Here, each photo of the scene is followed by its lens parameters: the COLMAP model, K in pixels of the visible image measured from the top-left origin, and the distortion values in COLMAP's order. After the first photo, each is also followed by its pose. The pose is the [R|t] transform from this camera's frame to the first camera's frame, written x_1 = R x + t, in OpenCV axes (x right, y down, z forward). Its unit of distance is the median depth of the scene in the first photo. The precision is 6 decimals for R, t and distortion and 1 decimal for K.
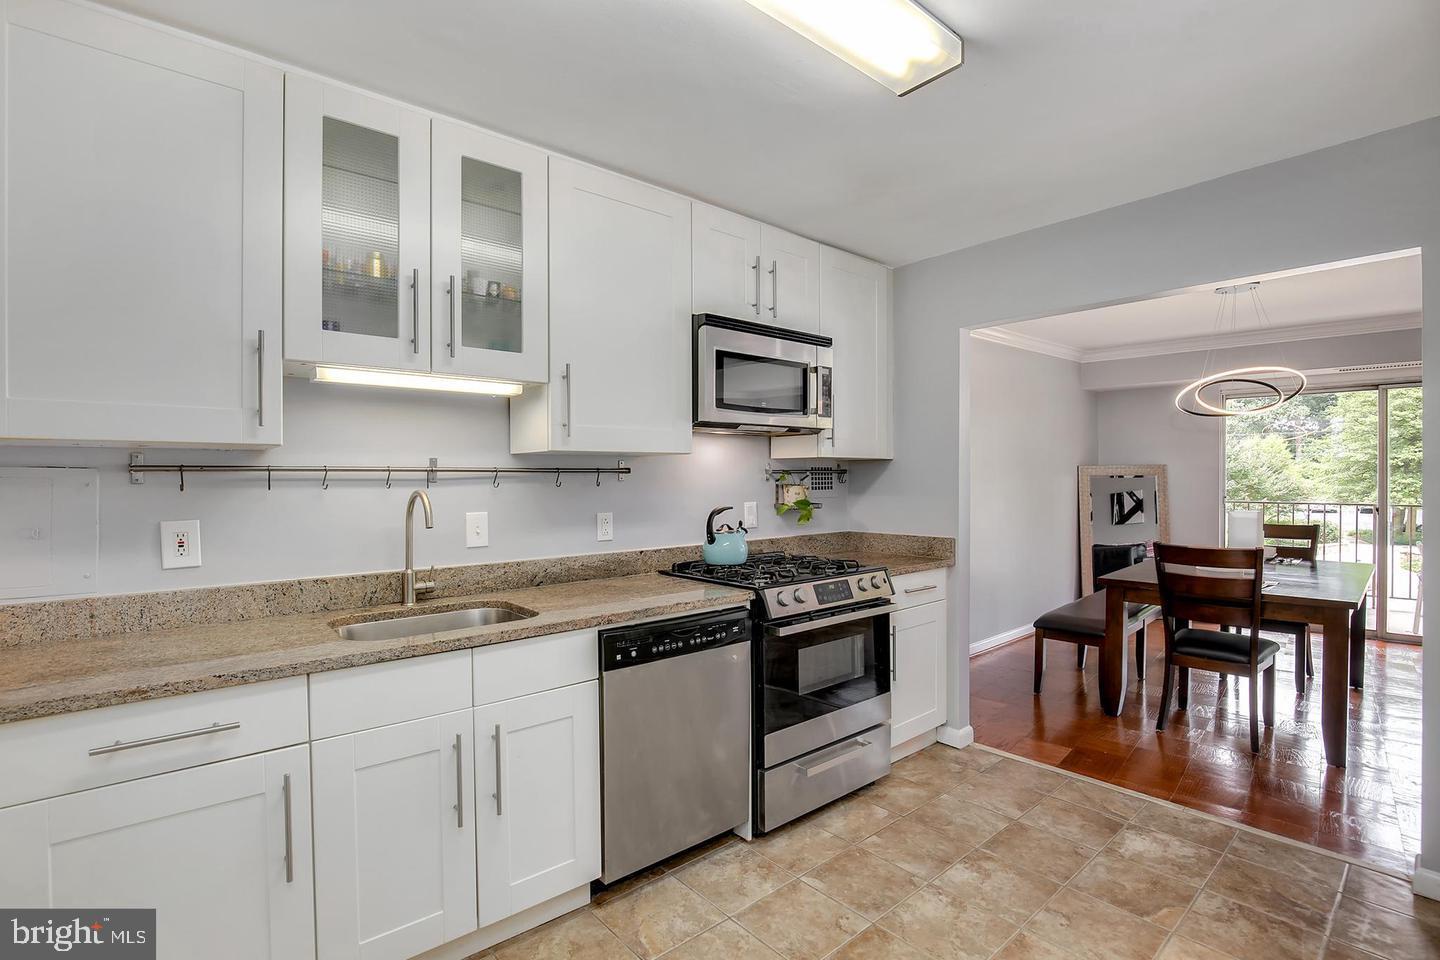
lens RADIAL K [[667.8, 0, 714.8], [0, 667.8, 468.0], [0, 0, 1]] dist [-0.032335, 0.007471]
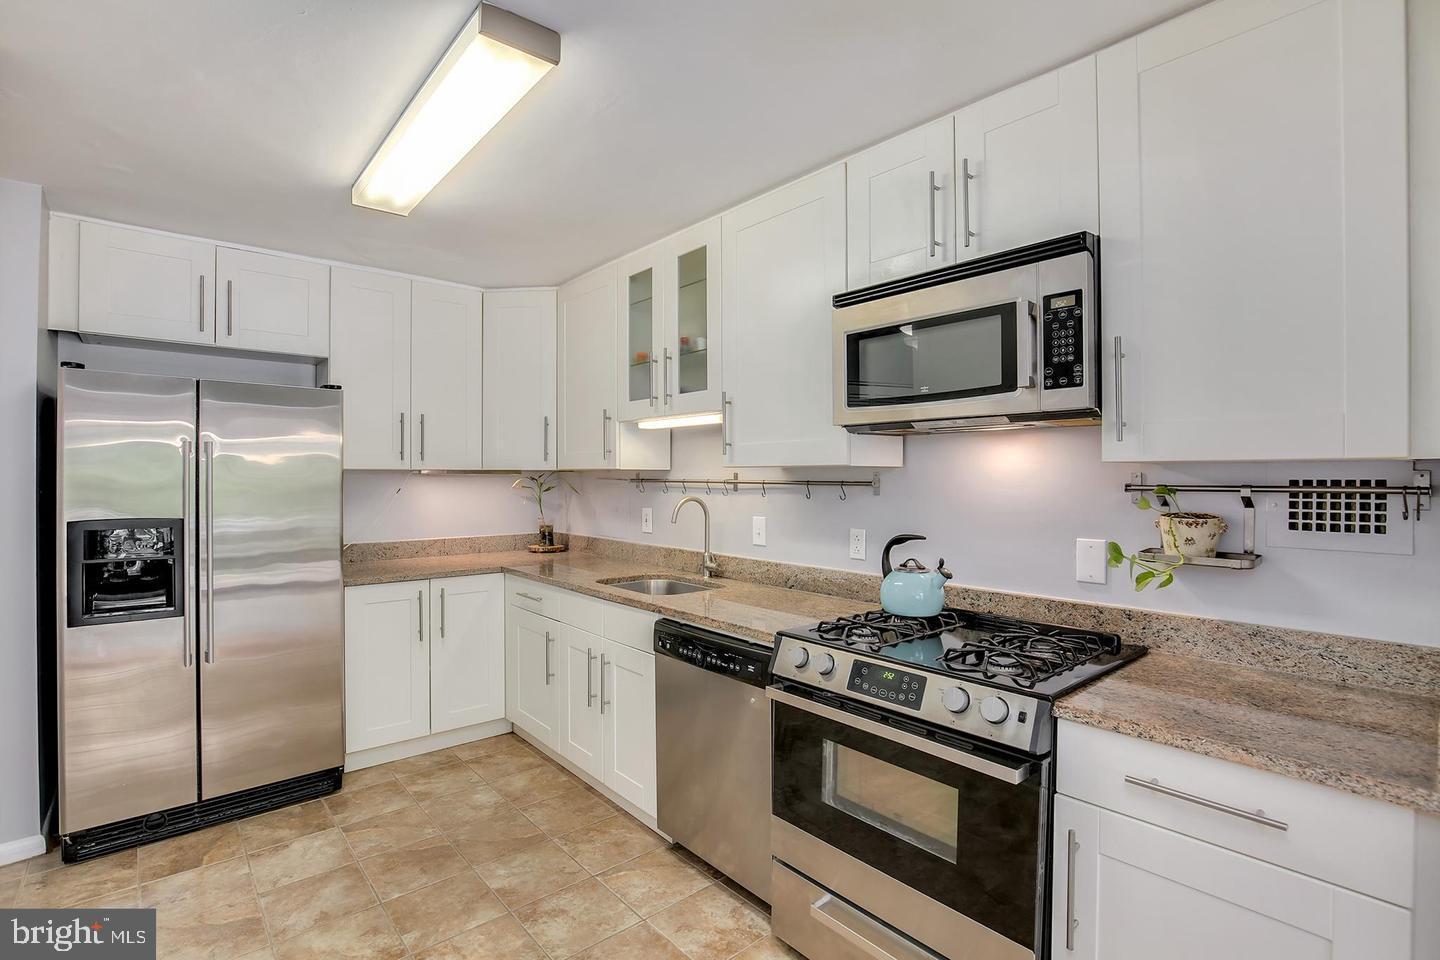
lens RADIAL K [[667.8, 0, 714.8], [0, 667.8, 468.0], [0, 0, 1]] dist [-0.032335, 0.007471]
pose [[0.009813, -0.007549, -0.999923, 0.874581], [0.011570, 0.999905, -0.007435, -0.014915], [0.999885, -0.011496, 0.009900, 0.913227]]
